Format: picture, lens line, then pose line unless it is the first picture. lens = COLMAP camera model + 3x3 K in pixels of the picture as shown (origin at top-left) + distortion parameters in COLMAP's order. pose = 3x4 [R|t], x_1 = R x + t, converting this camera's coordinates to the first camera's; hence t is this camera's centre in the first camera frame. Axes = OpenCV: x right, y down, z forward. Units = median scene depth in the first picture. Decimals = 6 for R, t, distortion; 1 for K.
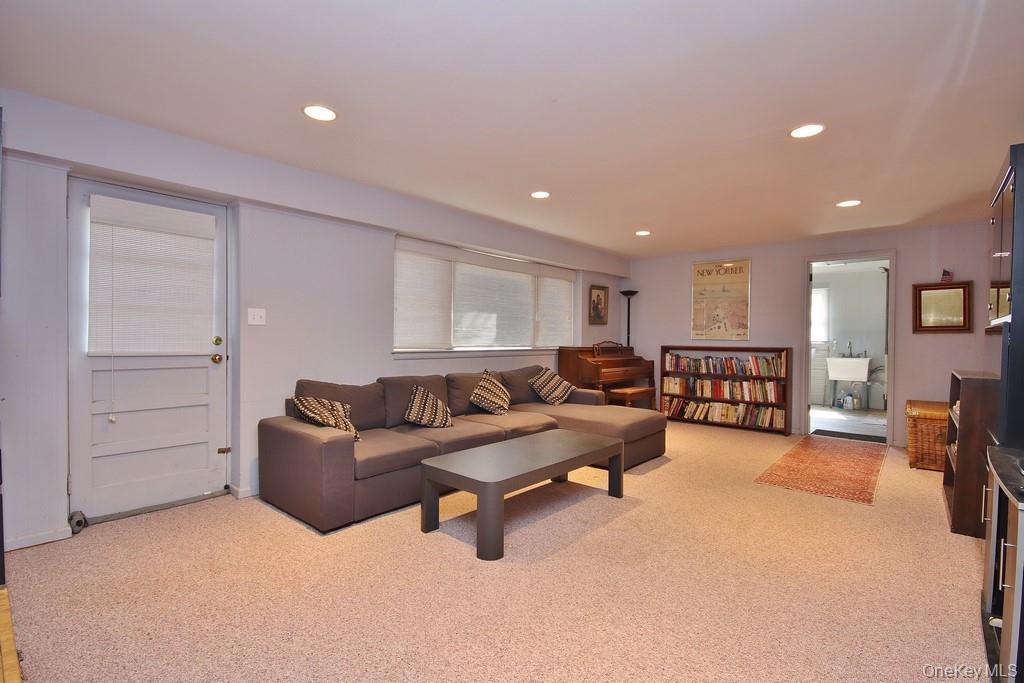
lens RADIAL K [[473.9, 0, 514.0], [0, 473.9, 343.4], [0, 0, 1]] dist [0.001144, -0.004417]
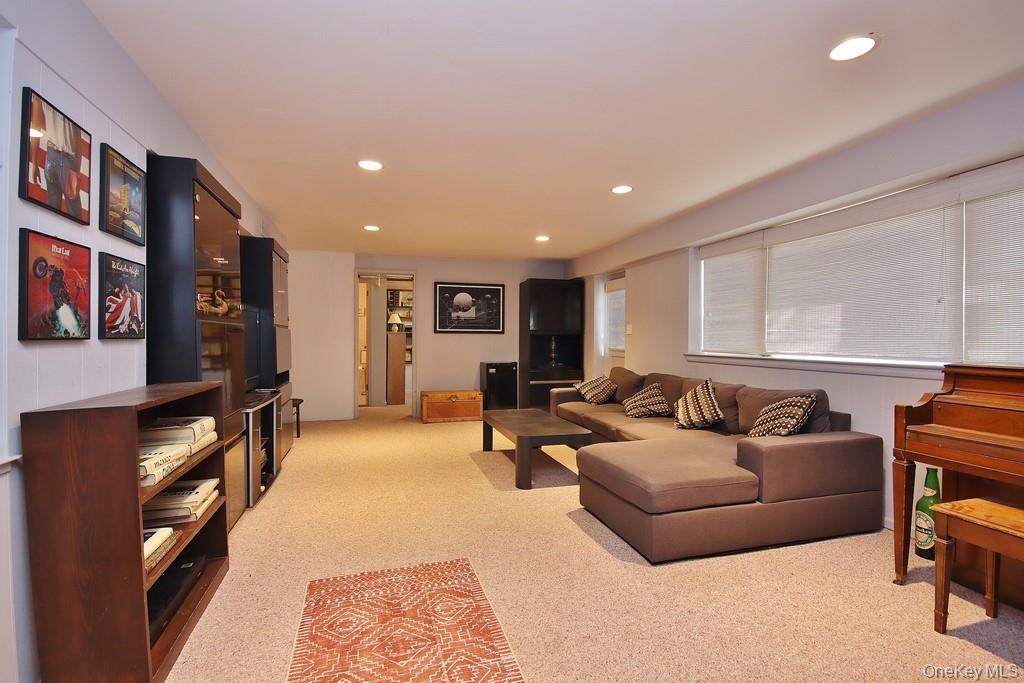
lens RADIAL K [[473.9, 0, 513.5], [0, 473.9, 340.6], [0, 0, 1]] dist [0.001144, -0.004417]
pose [[-0.539450, -0.004871, -0.842004, 0.774420], [-0.015230, 0.999876, 0.003974, -0.010281], [0.841880, 0.014968, -0.539457, 1.062168]]
